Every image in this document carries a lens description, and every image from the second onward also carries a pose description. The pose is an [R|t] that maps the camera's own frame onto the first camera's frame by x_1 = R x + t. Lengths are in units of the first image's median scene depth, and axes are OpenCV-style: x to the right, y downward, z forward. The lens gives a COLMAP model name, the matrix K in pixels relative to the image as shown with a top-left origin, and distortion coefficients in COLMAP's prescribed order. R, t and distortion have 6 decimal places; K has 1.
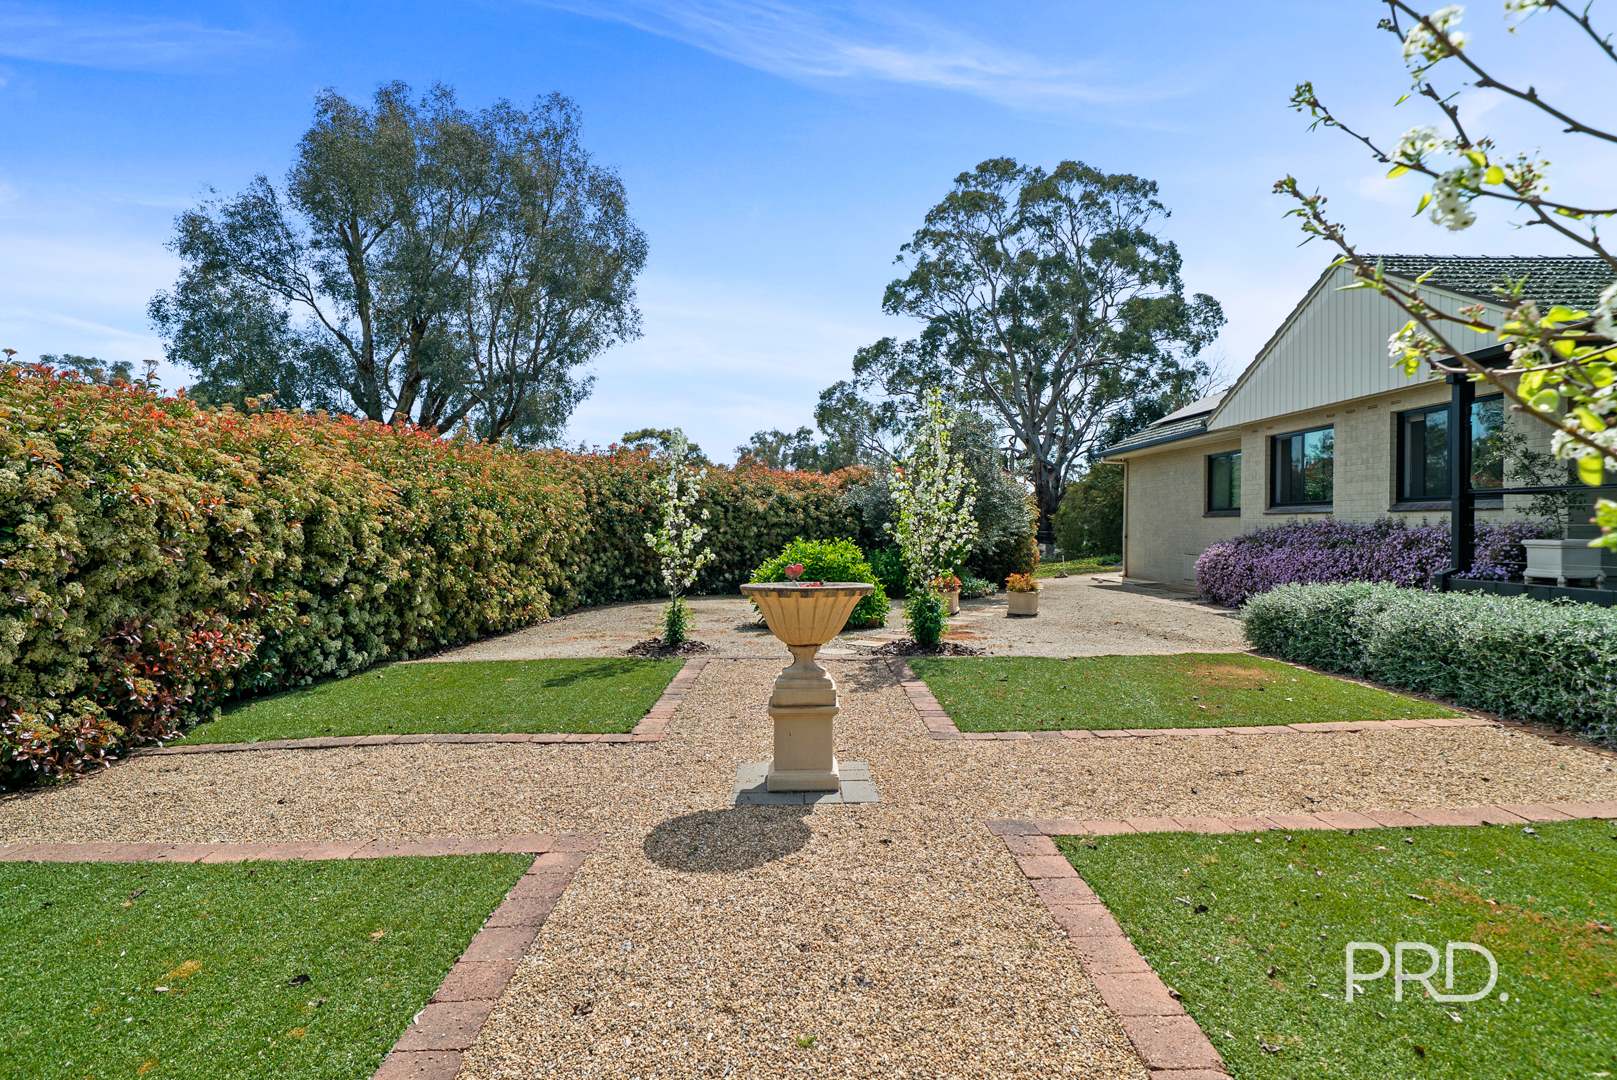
lens RADIAL K [[819.7, 0, 810.2], [0, 819.7, 521.5], [0, 0, 1]] dist [0.001053, 0.000182]
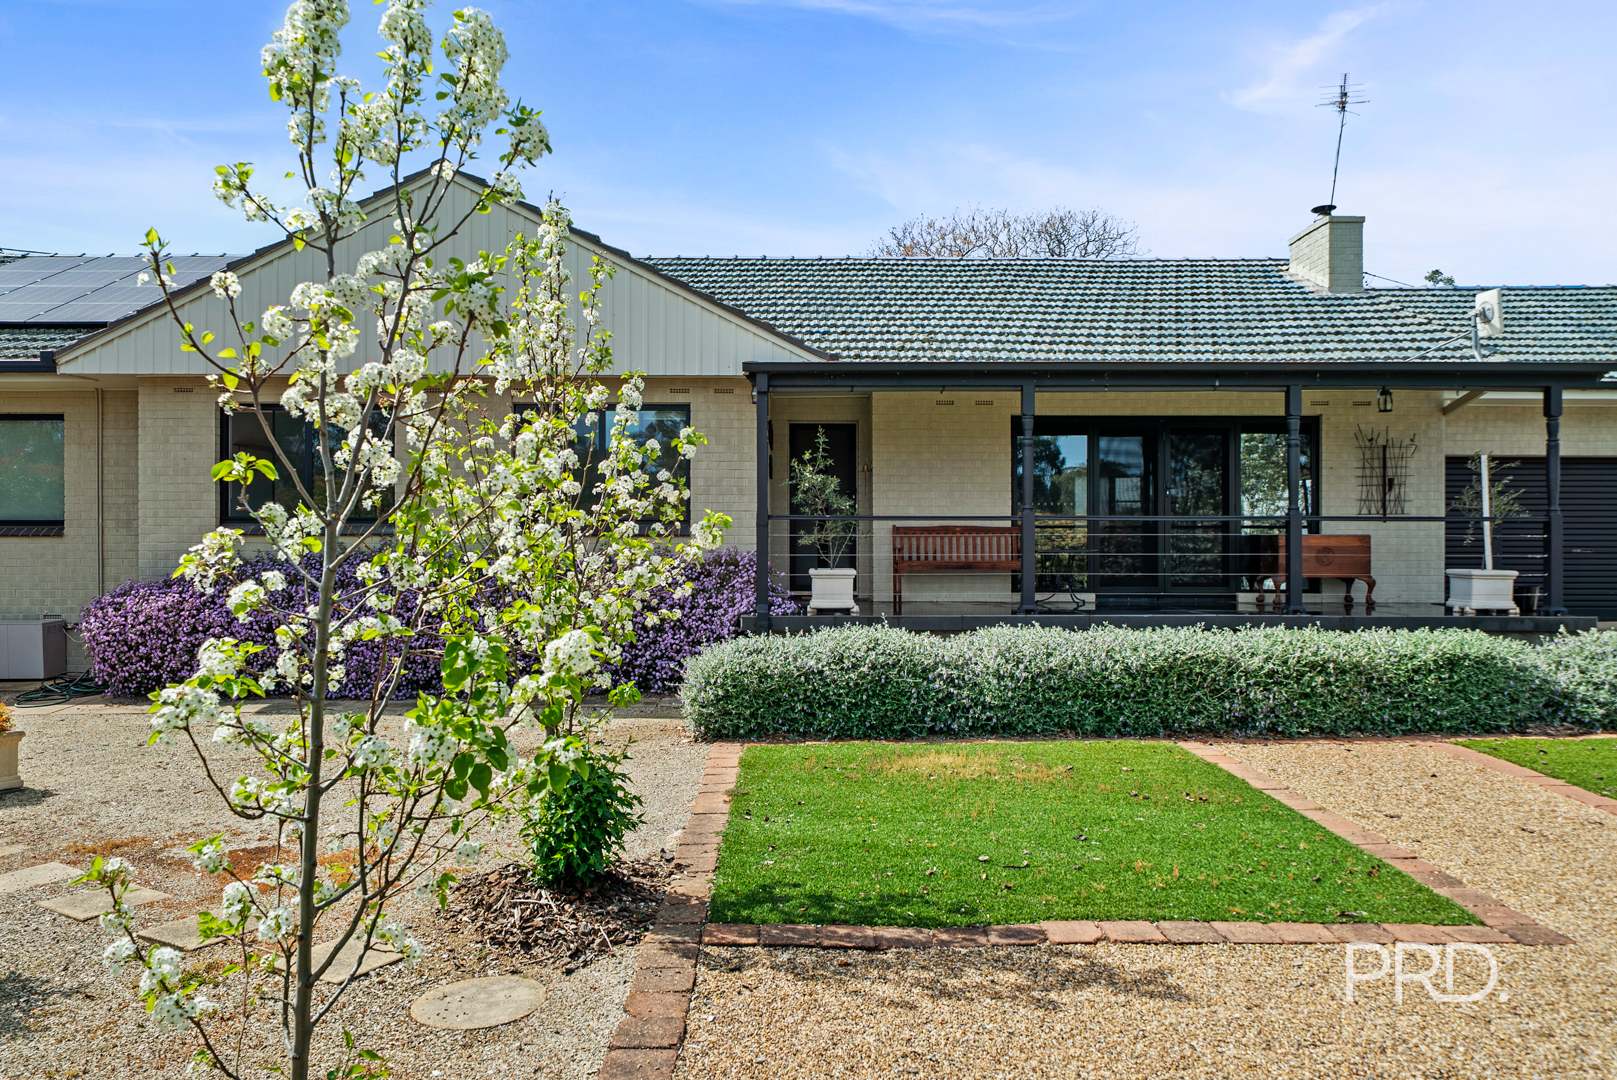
lens RADIAL K [[1093.9, 0, 808.5], [0, 1093.9, 540.0], [0, 0, 1]] dist [0.002868, 0.000312]
pose [[0.023621, 0.010785, 0.999663, -0.294854], [-0.005840, 0.999926, -0.010649, 0.000837], [-0.999704, -0.005586, 0.023682, 0.734967]]
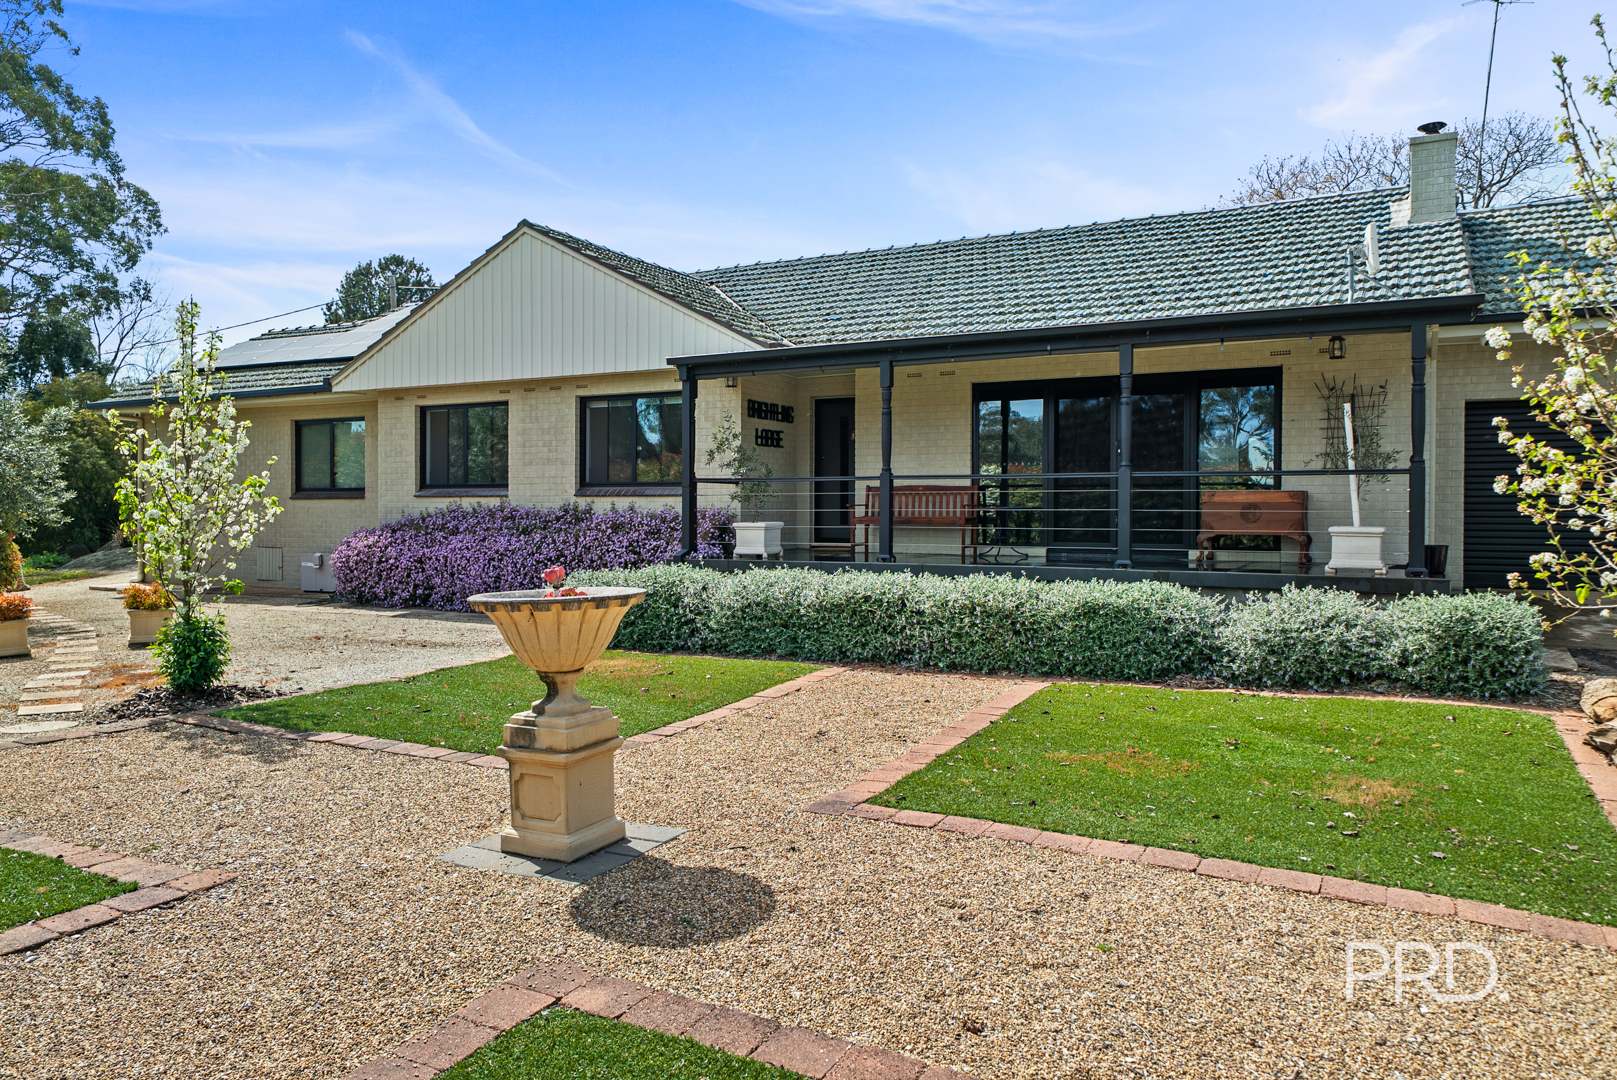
lens RADIAL K [[1082.0, 0, 806.3], [0, 1082.0, 532.4], [0, 0, 1]] dist [-0.000953, -0.001202]
pose [[0.482887, -0.018103, 0.875495, -0.321133], [-0.005317, 0.999707, 0.023604, -0.000659], [-0.875666, -0.016053, 0.482649, 0.128818]]
